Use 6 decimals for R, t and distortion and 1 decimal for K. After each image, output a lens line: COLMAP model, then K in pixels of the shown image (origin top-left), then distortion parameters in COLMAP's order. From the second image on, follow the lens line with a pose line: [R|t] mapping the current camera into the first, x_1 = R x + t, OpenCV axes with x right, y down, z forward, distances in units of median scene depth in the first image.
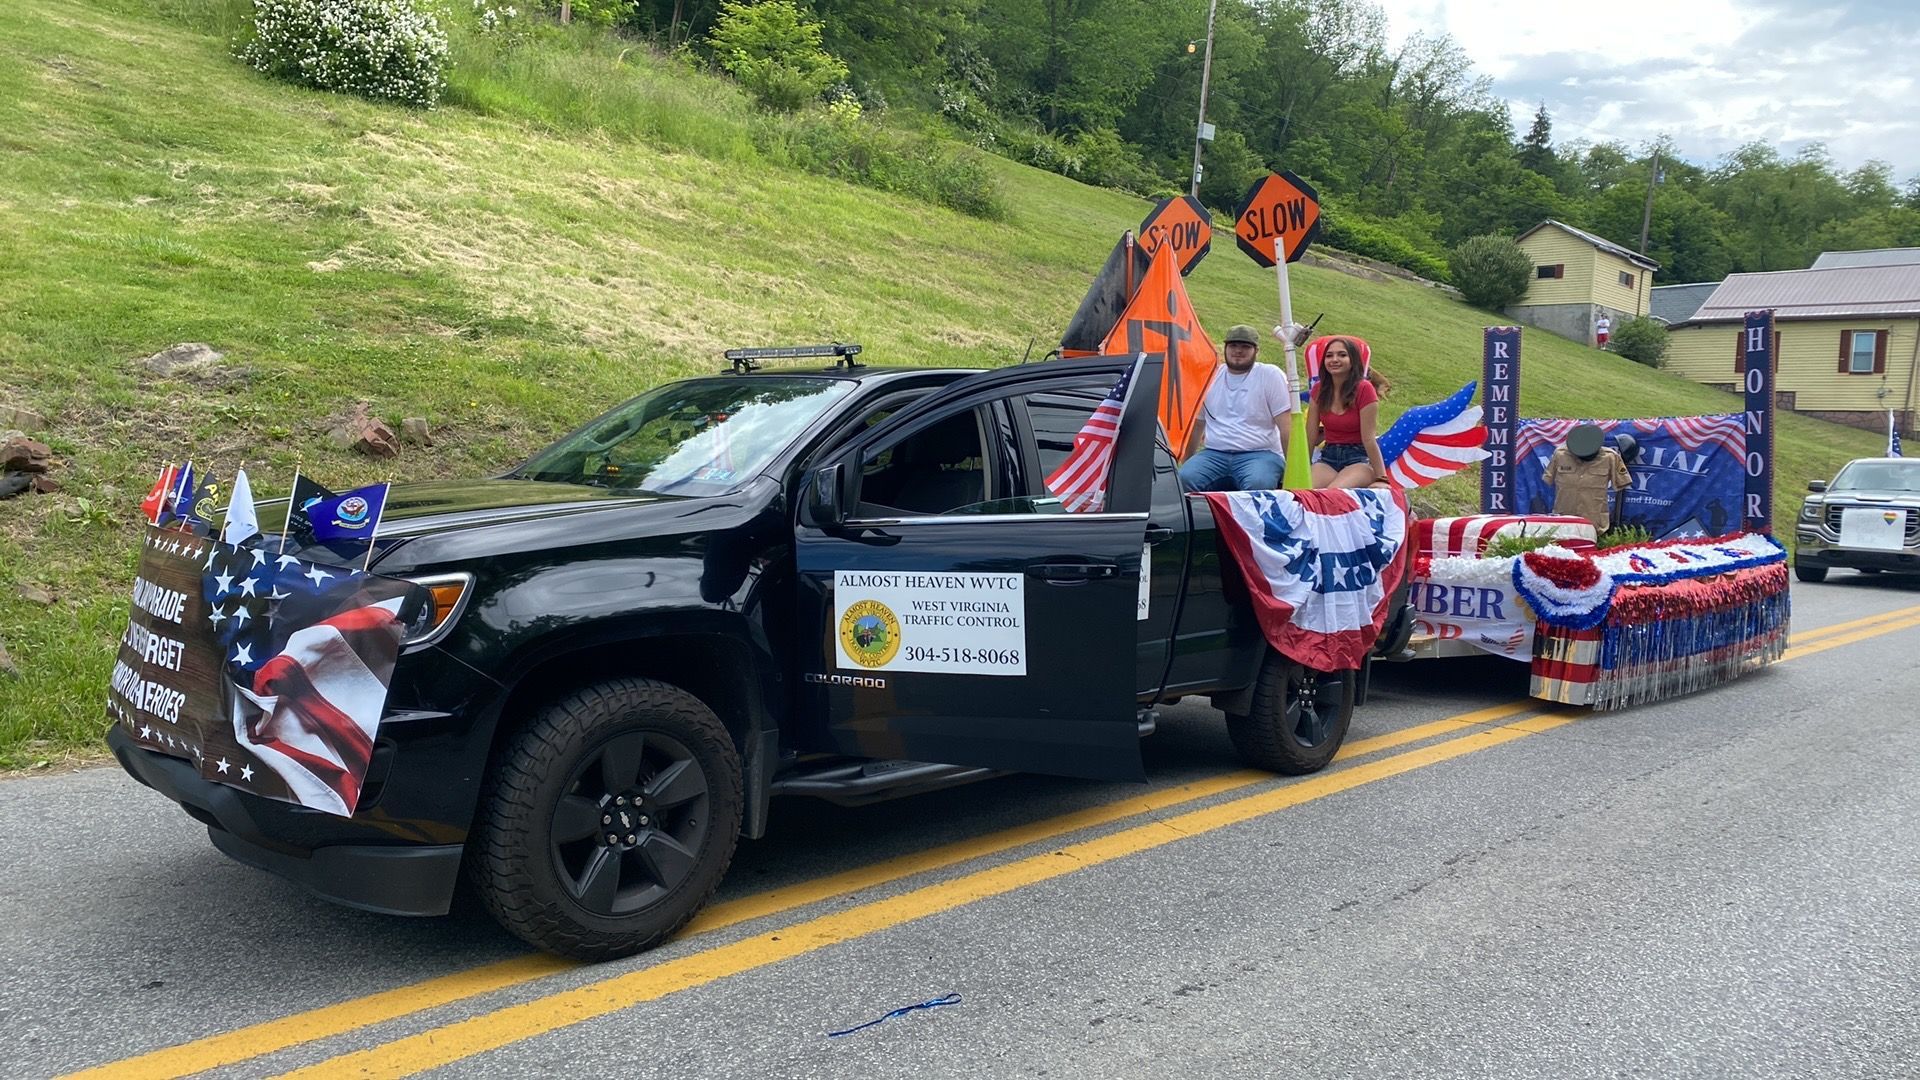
lens RADIAL K [[1342.4, 0, 971.6], [0, 1342.4, 550.9], [0, 0, 1]] dist [-0.007838, -0.002906]
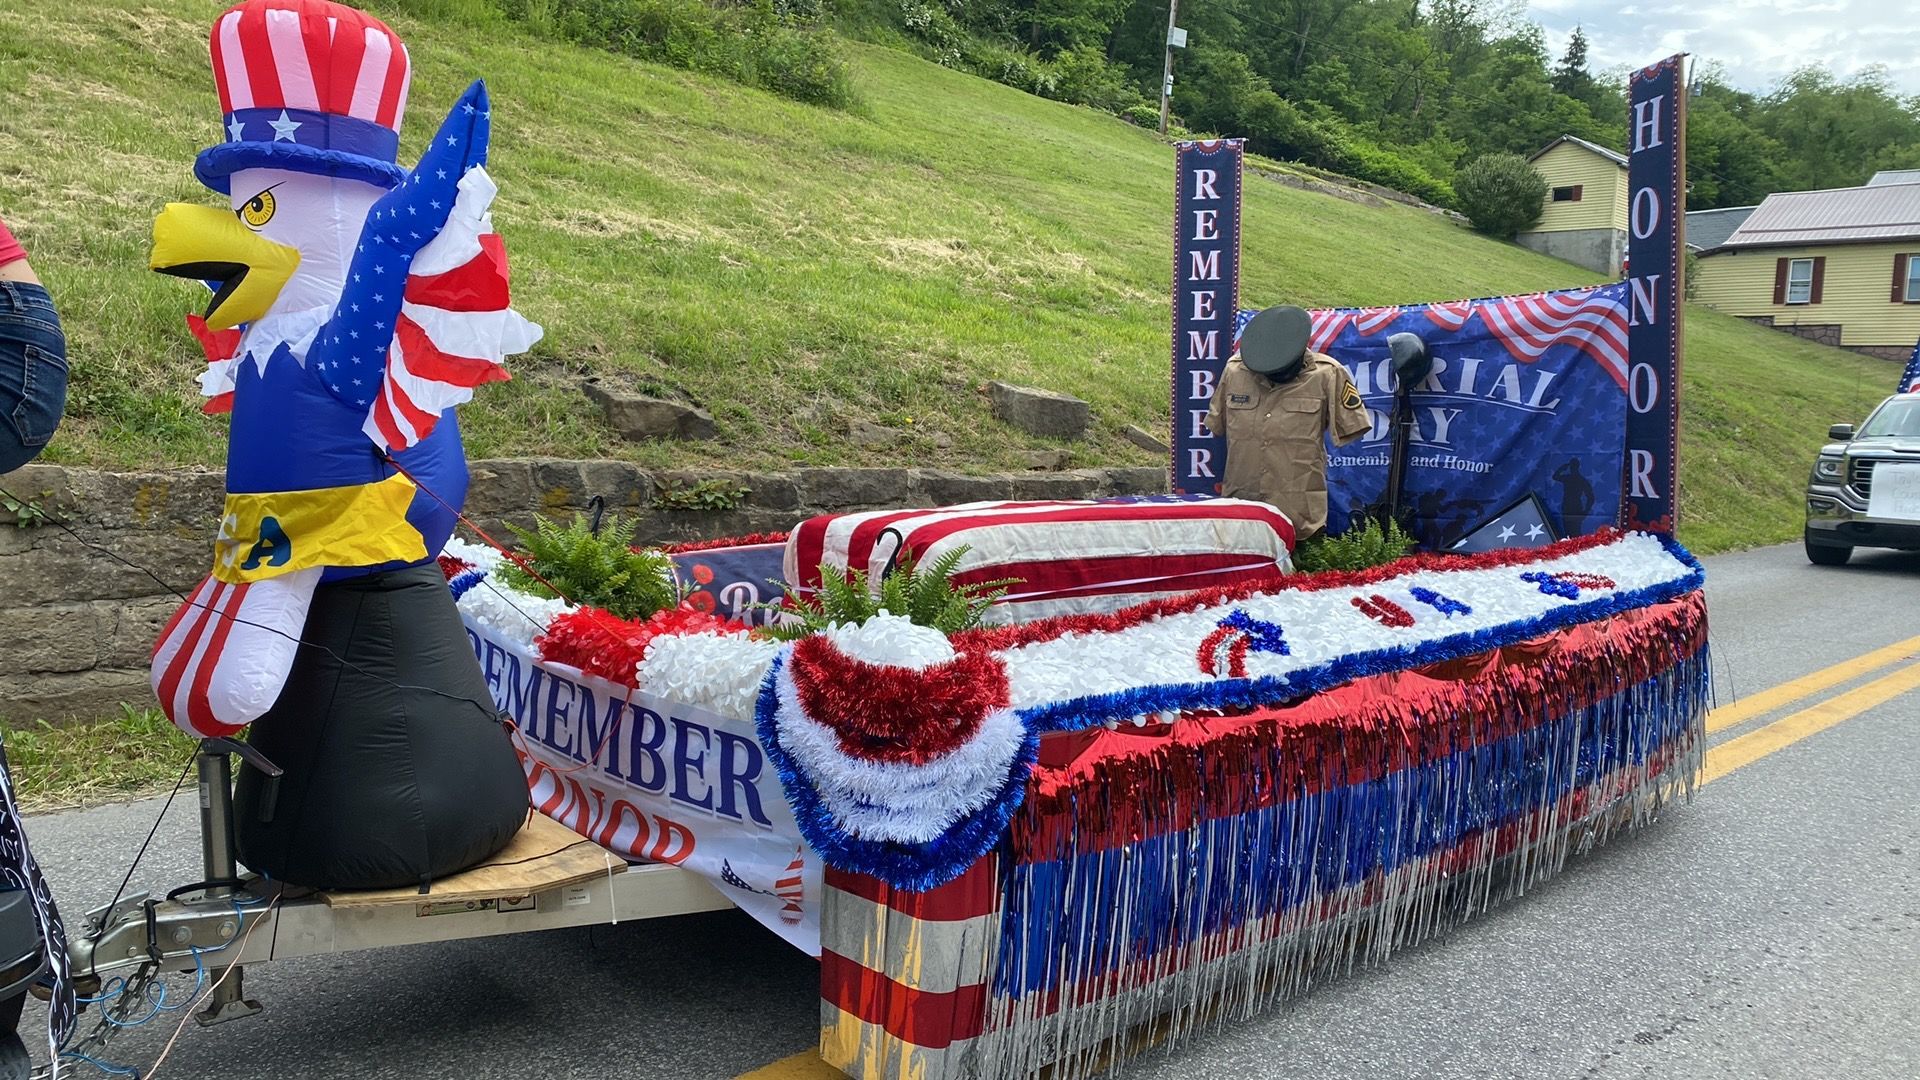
lens RADIAL K [[1386.8, 0, 960.0], [0, 1386.8, 540.0], [0, 0, 1]] dist [0.006937, -0.004612]
pose [[0.999863, -0.003279, -0.016218, 0.184218], [0.003718, 0.999626, 0.027088, -0.013005], [0.016123, -0.027145, 0.999501, 0.262970]]
